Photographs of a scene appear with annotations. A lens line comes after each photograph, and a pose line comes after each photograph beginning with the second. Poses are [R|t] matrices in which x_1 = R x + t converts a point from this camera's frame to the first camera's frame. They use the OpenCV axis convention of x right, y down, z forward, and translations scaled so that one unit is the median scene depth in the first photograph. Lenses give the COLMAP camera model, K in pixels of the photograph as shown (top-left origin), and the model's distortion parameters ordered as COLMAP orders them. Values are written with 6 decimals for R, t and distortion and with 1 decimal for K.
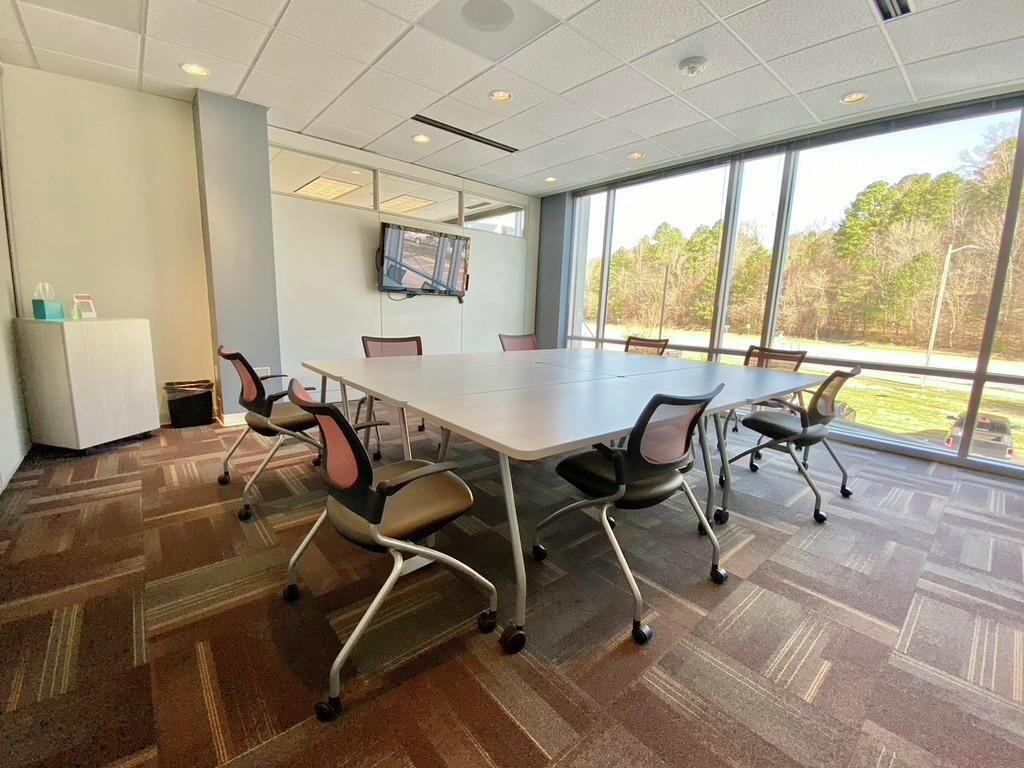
lens RADIAL K [[422.8, 0, 512.0], [0, 422.8, 384.0], [0, 0, 1]] dist [0.000292, -0.012061]
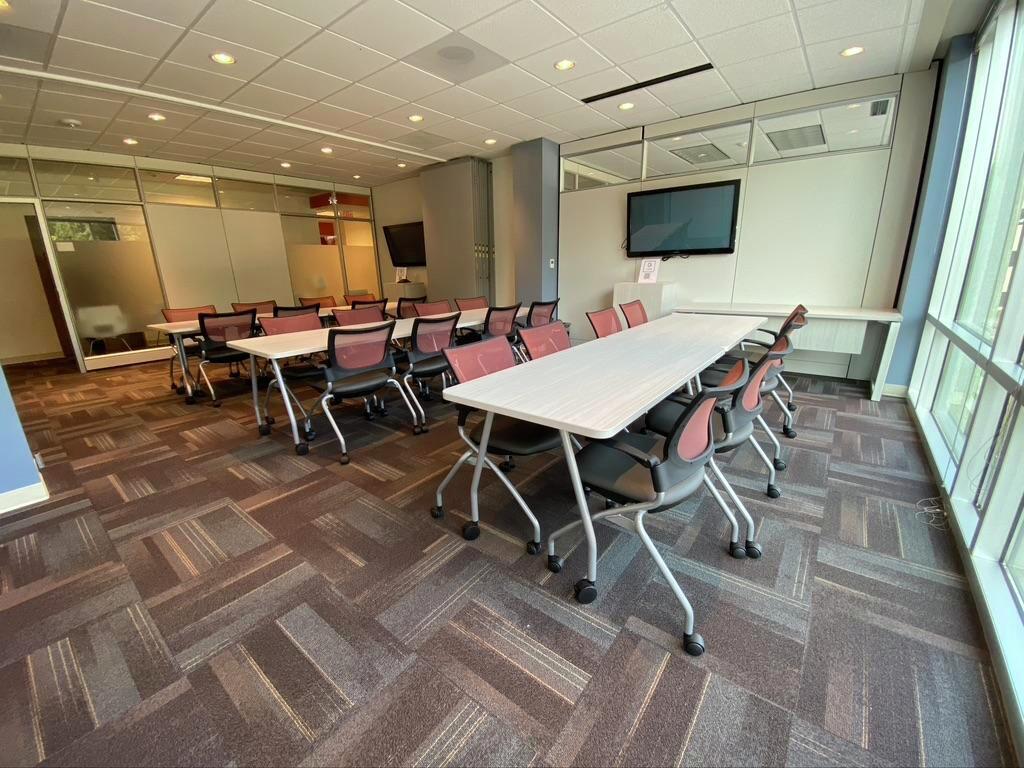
lens RADIAL K [[422.8, 0, 512.0], [0, 422.8, 384.0], [0, 0, 1]] dist [0.000292, -0.012061]
pose [[0.198654, 0.229060, -0.952926, 1.865415], [-0.142032, 0.968769, 0.203259, -0.189240], [0.969723, 0.094968, 0.224983, 1.188975]]
